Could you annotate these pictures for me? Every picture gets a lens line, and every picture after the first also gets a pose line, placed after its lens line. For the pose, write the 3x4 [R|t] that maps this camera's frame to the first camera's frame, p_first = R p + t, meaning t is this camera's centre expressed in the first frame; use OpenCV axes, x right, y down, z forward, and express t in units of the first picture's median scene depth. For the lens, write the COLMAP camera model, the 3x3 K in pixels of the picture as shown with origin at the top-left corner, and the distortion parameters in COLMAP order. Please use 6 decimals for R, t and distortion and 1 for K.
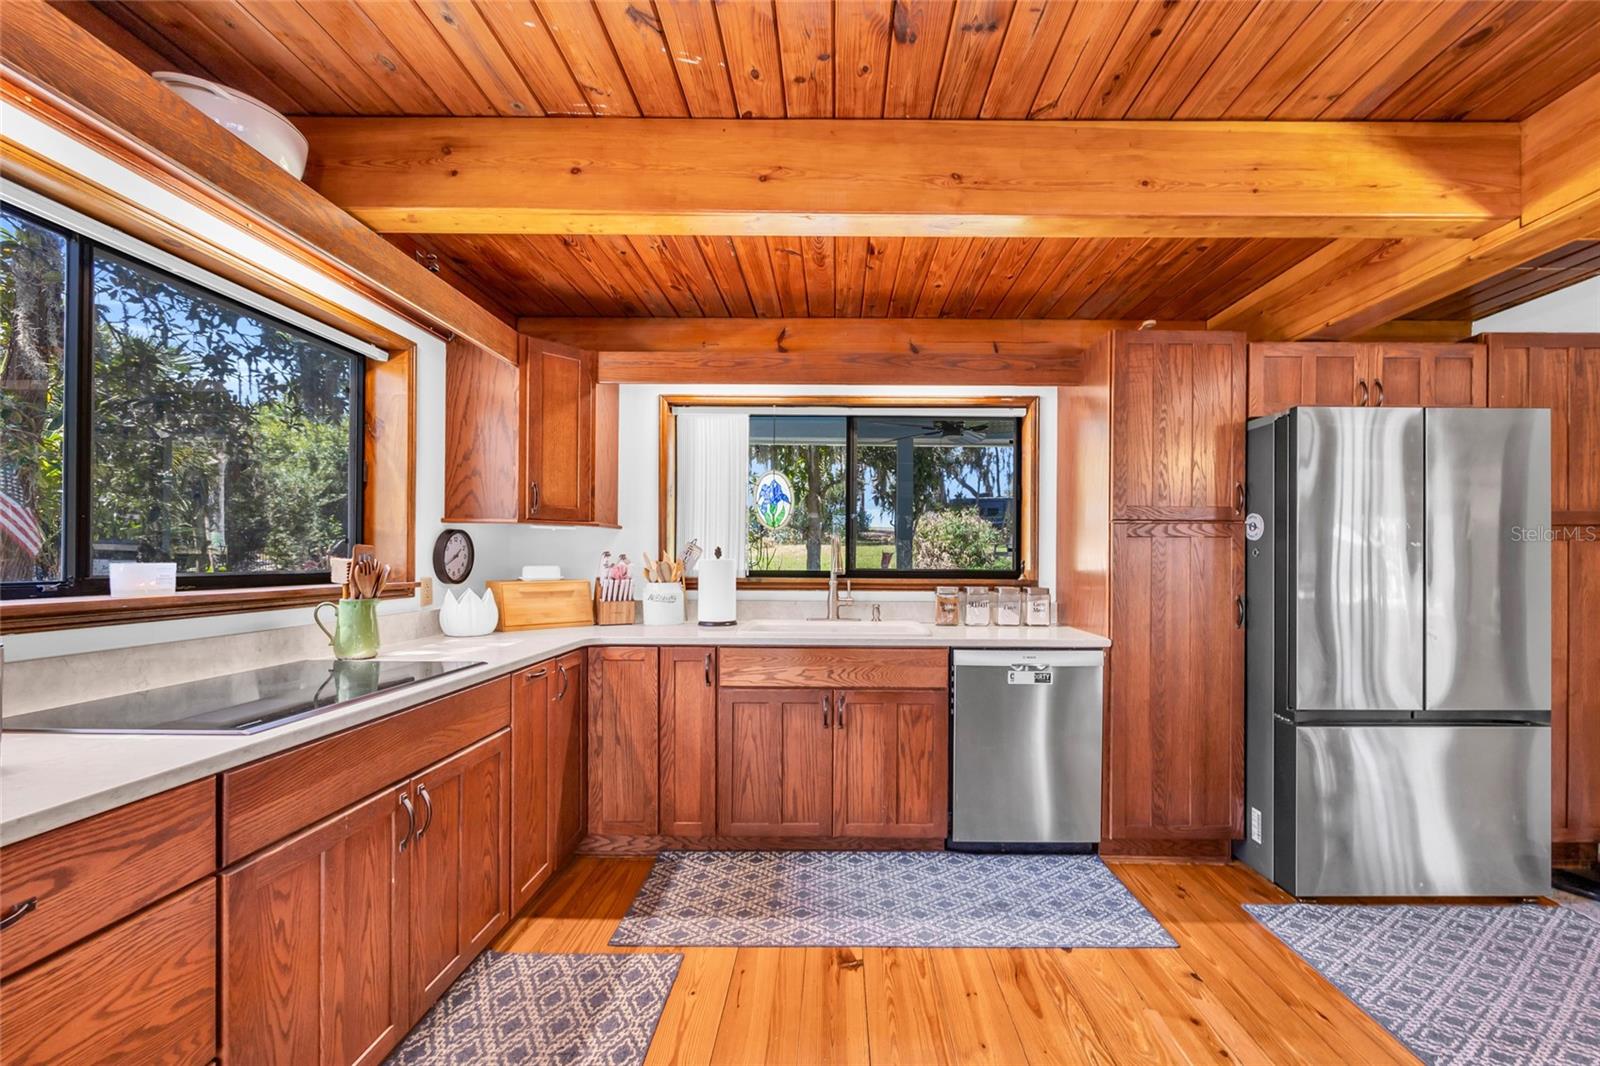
lens RADIAL K [[642.3, 0, 832.7], [0, 642.3, 556.1], [0, 0, 1]] dist [-0.001816, 0.000190]
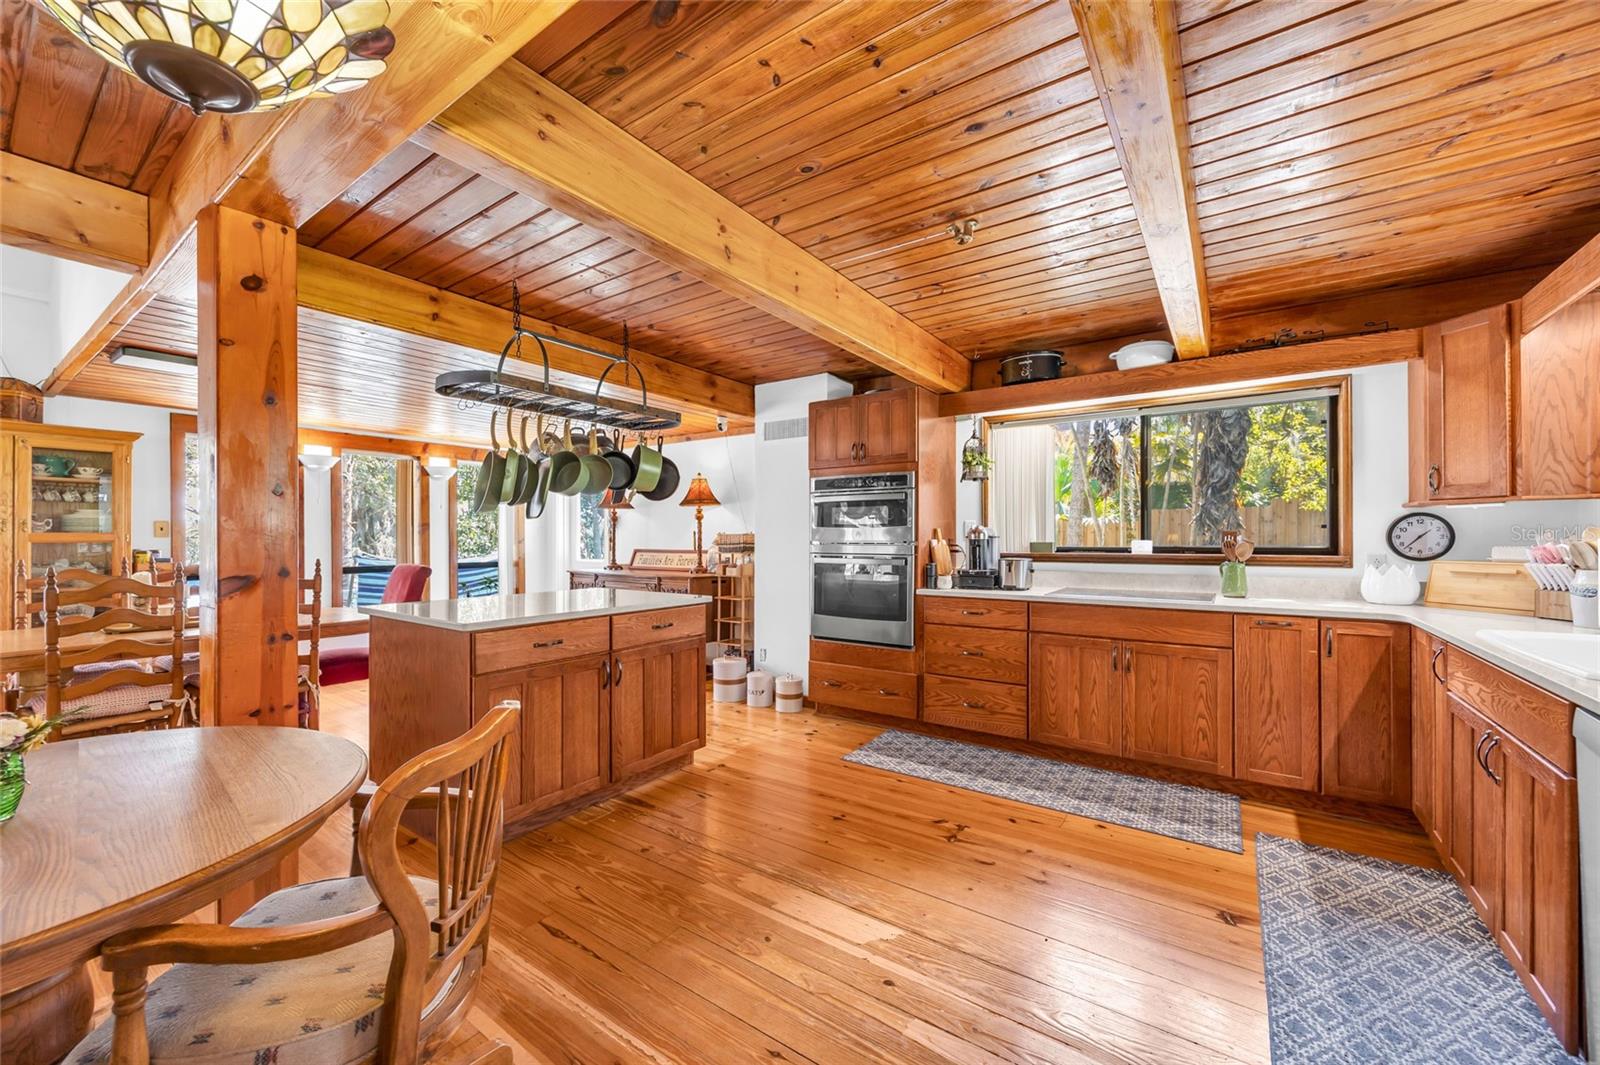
lens RADIAL K [[615.1, 0, 806.5], [0, 615.1, 536.5], [0, 0, 1]] dist [-0.002172, -0.000420]
pose [[-0.569124, -0.007280, -0.822220, 0.957979], [0.000152, 0.999960, -0.008958, 0.010077], [0.822252, -0.005223, -0.569100, 0.763598]]
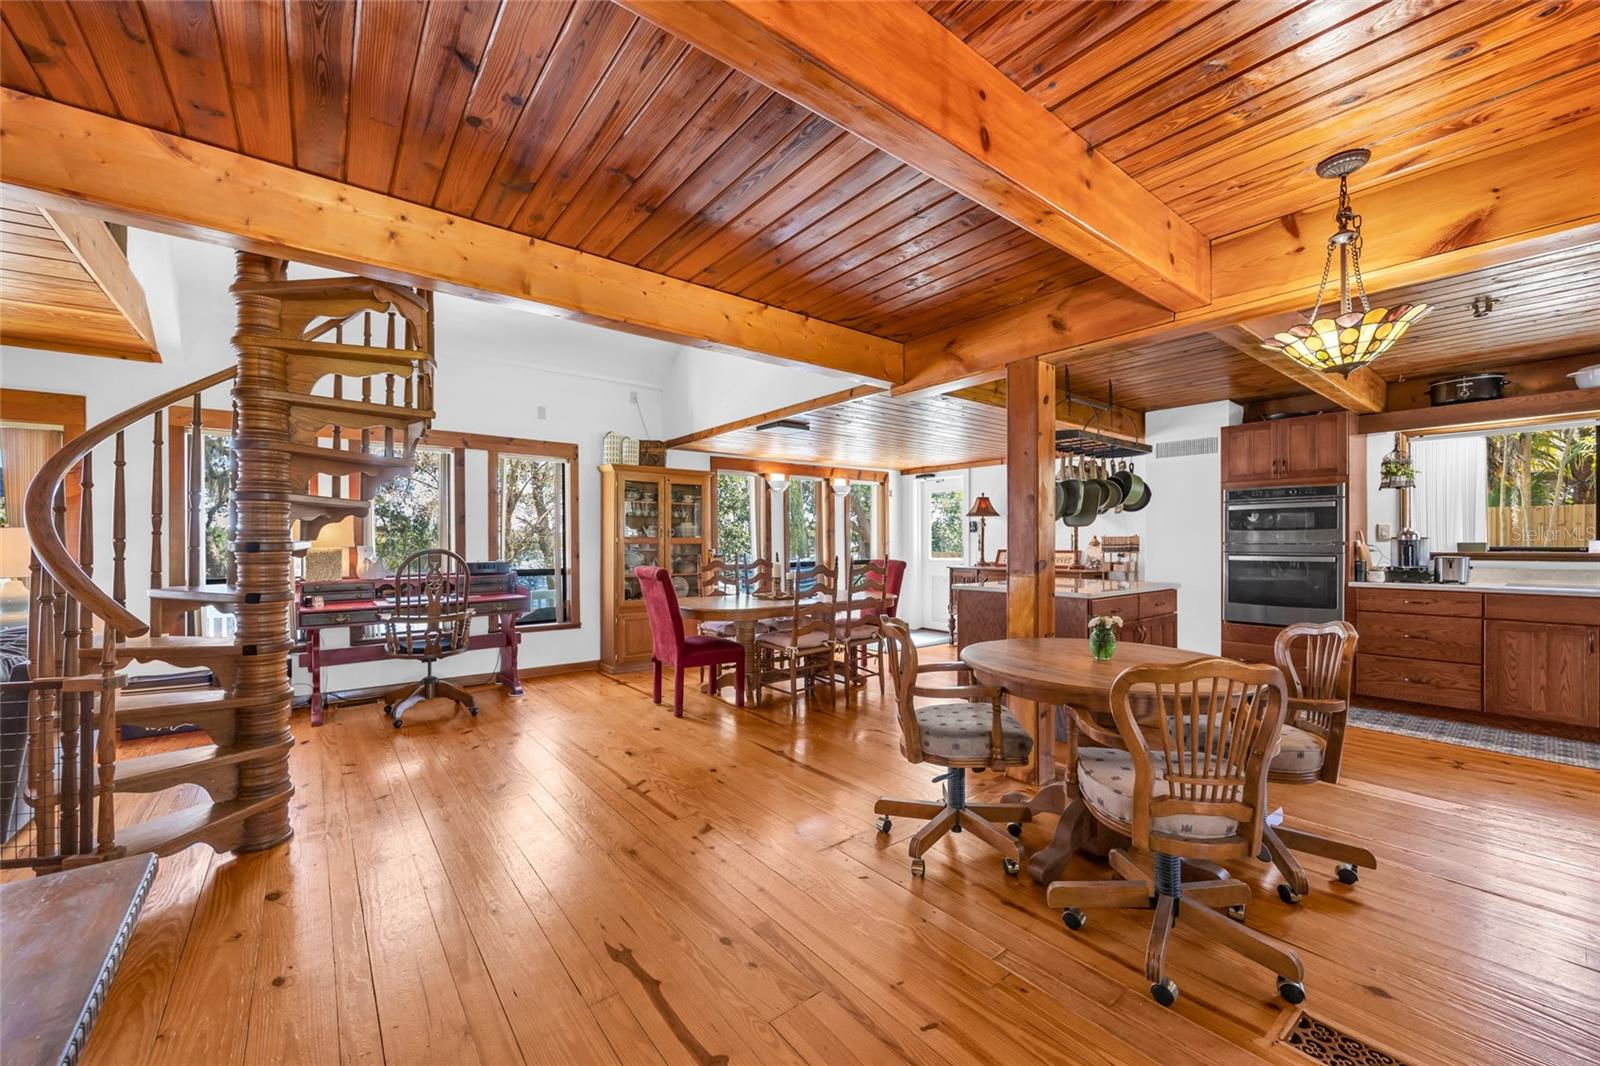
lens RADIAL K [[620.4, 0, 805.4], [0, 620.4, 542.6], [0, 0, 1]] dist [-0.002668, 0.000136]
pose [[-0.779060, -0.001941, -0.626947, 1.887767], [0.001013, 0.999990, -0.004355, 0.016370], [0.626949, -0.004028, -0.779050, 0.548918]]
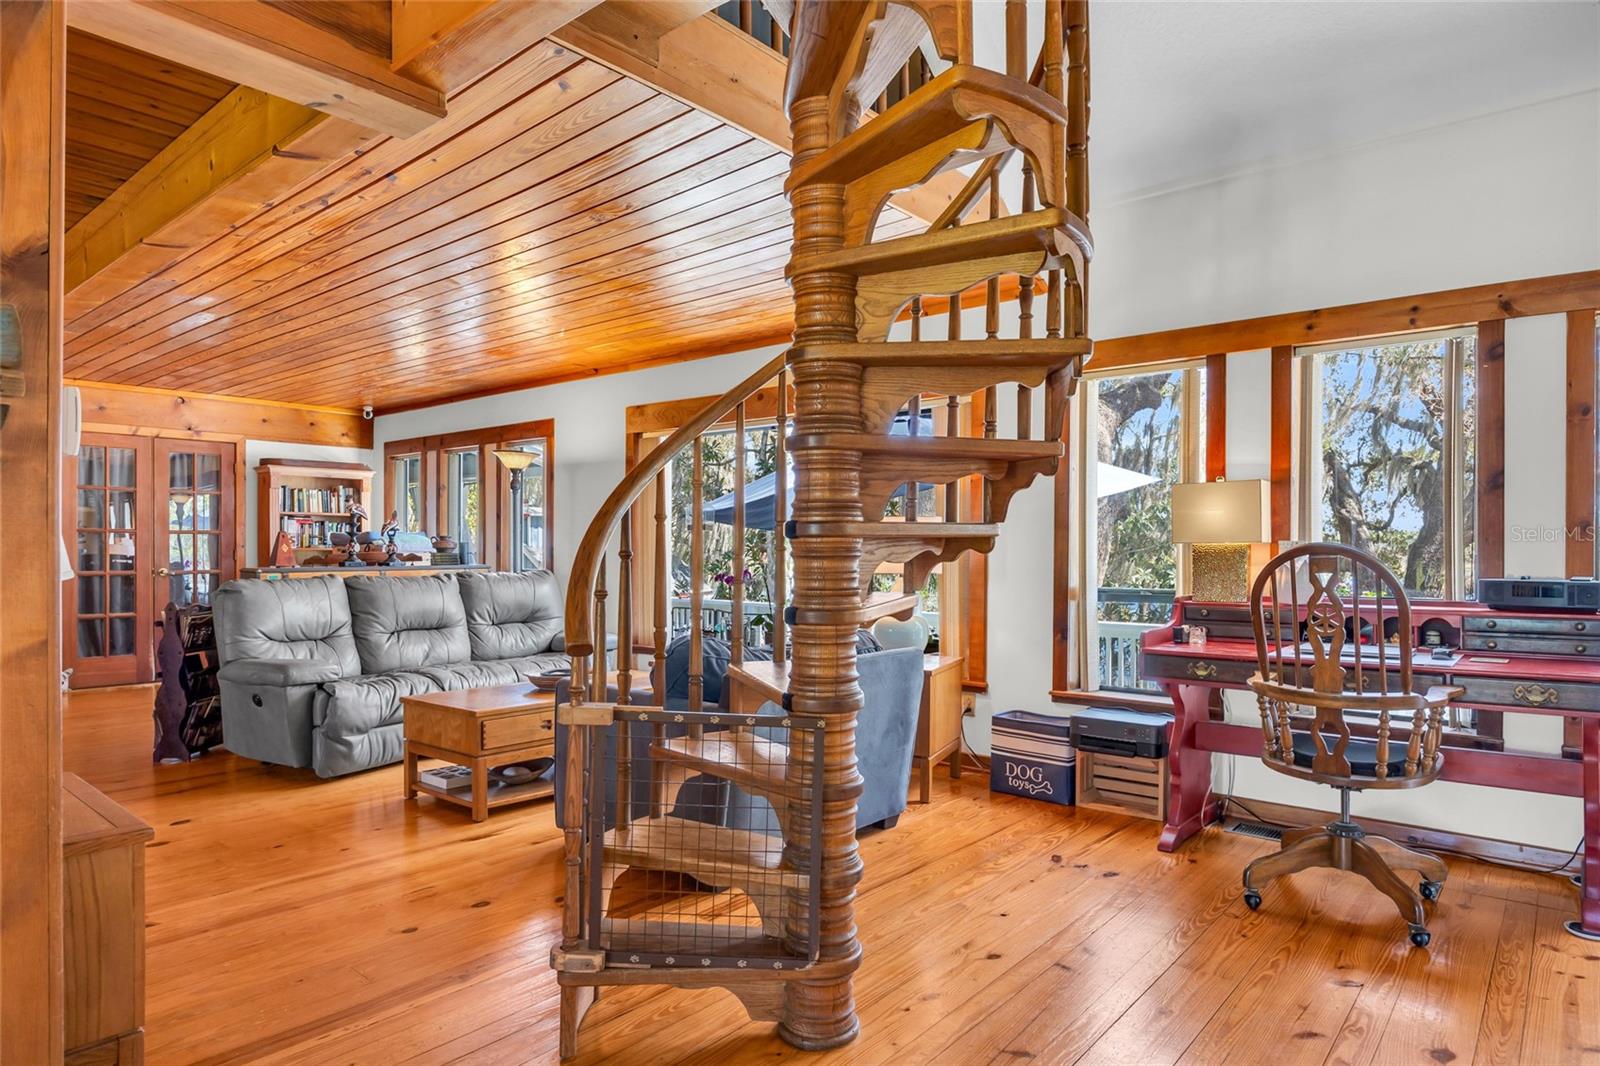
lens RADIAL K [[937.4, 0, 806.3], [0, 937.4, 543.9], [0, 0, 1]] dist [-0.006553, -0.000358]
pose [[-0.768617, -0.007673, 0.639663, 1.388945], [-0.011559, 0.999931, -0.001895, 0.034513], [-0.639605, -0.008850, -0.768653, -0.084709]]
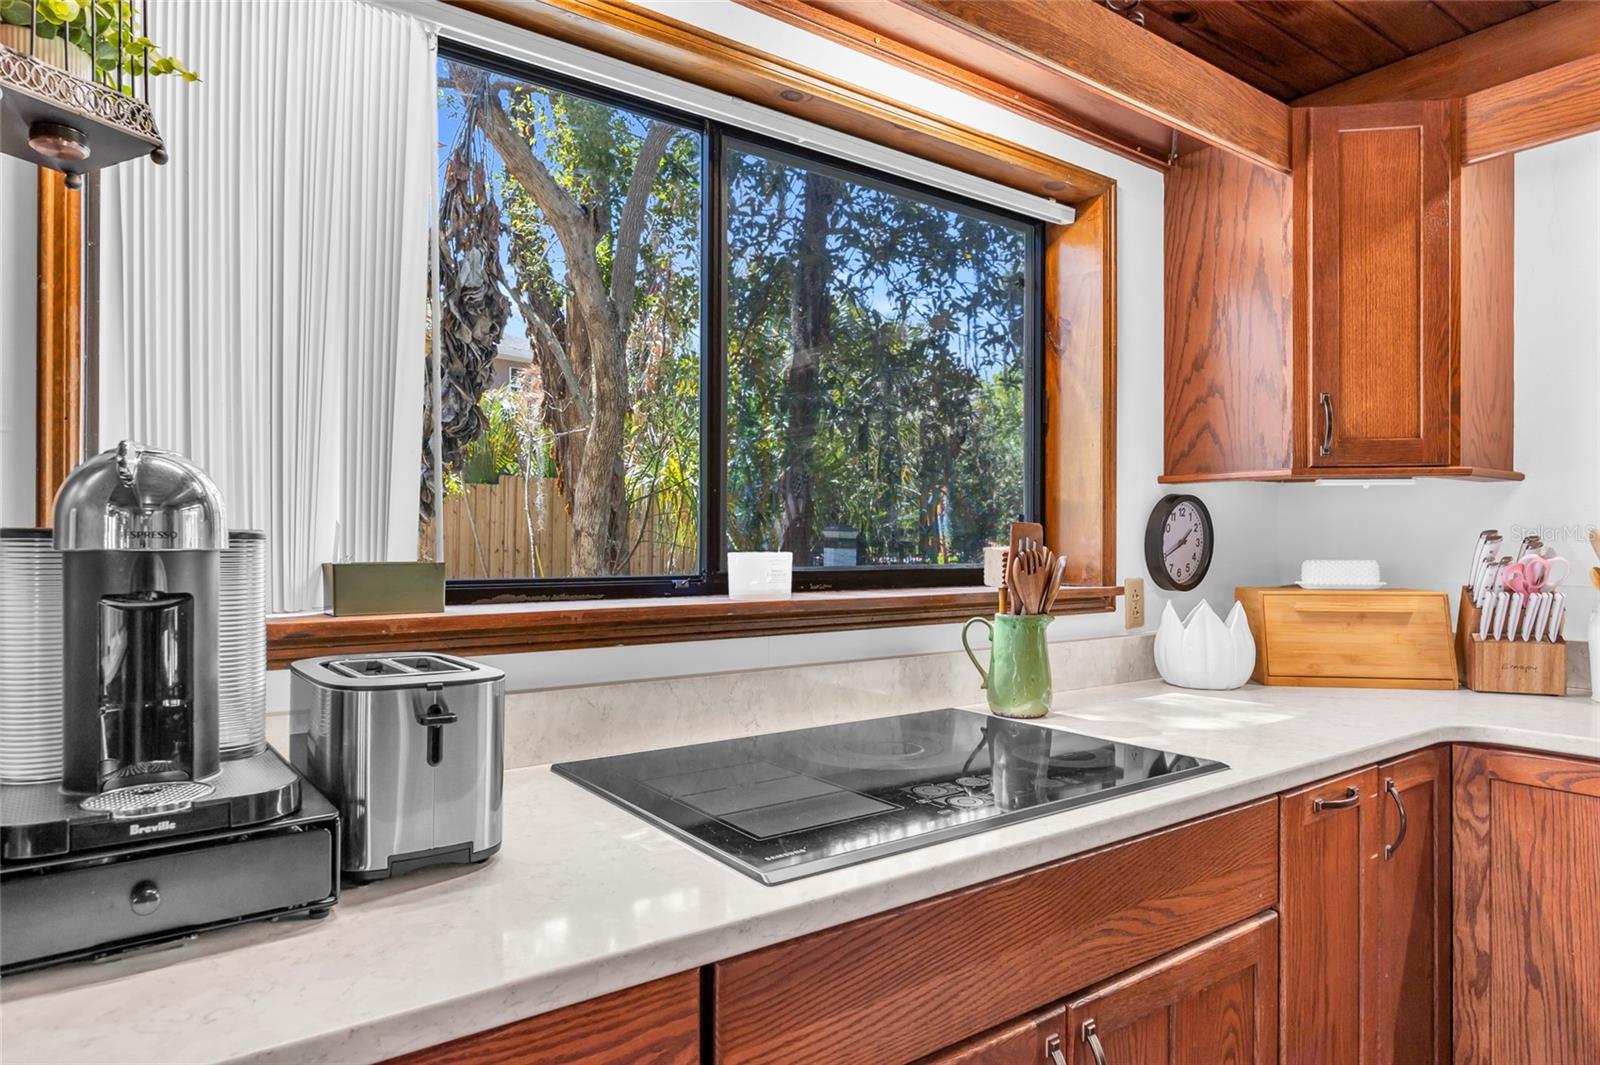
lens RADIAL K [[937.4, 0, 806.3], [0, 937.4, 543.4], [0, 0, 1]] dist [-0.006553, -0.000358]
pose [[0.593691, -0.004880, -0.804679, -0.124283], [0.004383, 0.999986, -0.002830, 0.002446], [0.804682, -0.001847, 0.593704, 0.252677]]
